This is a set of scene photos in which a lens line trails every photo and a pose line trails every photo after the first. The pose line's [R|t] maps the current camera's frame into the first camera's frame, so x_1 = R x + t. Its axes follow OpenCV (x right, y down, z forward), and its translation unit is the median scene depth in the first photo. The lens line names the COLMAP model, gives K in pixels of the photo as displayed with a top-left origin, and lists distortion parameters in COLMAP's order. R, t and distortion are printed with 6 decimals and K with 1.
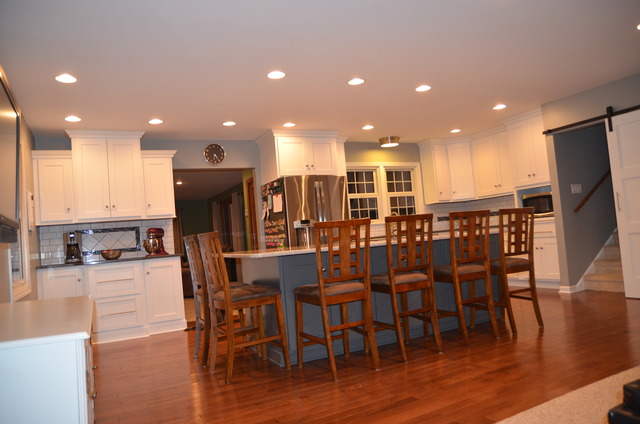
lens RADIAL K [[461.7, 0, 322.5], [0, 461.7, 210.8], [0, 0, 1]] dist [-0.135741, 0.116264]
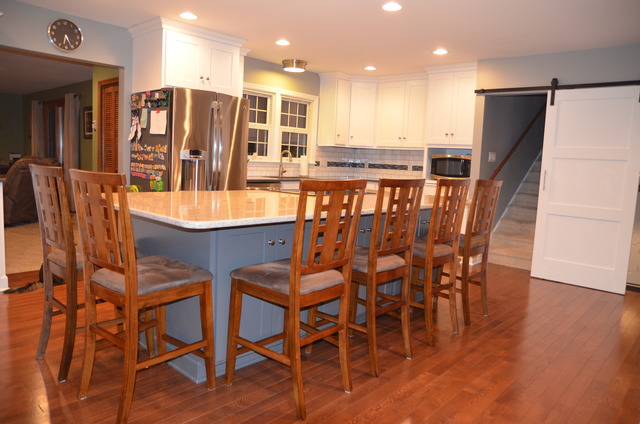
lens RADIAL K [[461.7, 0, 322.5], [0, 461.7, 210.8], [0, 0, 1]] dist [-0.135741, 0.116264]
pose [[0.923115, 0.087725, 0.374384, -0.113922], [-0.145747, 0.980803, 0.129548, -0.009433], [-0.355832, -0.174153, 0.918180, 0.223911]]
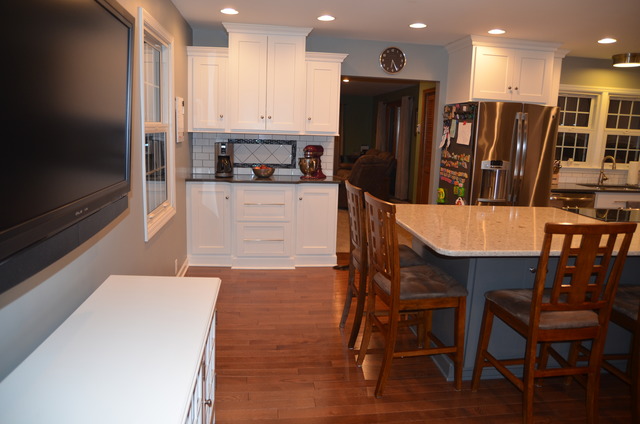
lens RADIAL K [[461.7, 0, 322.5], [0, 461.7, 210.8], [0, 0, 1]] dist [-0.135741, 0.116264]
pose [[0.936147, 0.175028, -0.304950, -0.063965], [-0.098108, 0.962879, 0.251475, -0.061057], [0.337645, -0.205499, 0.918567, 0.174306]]
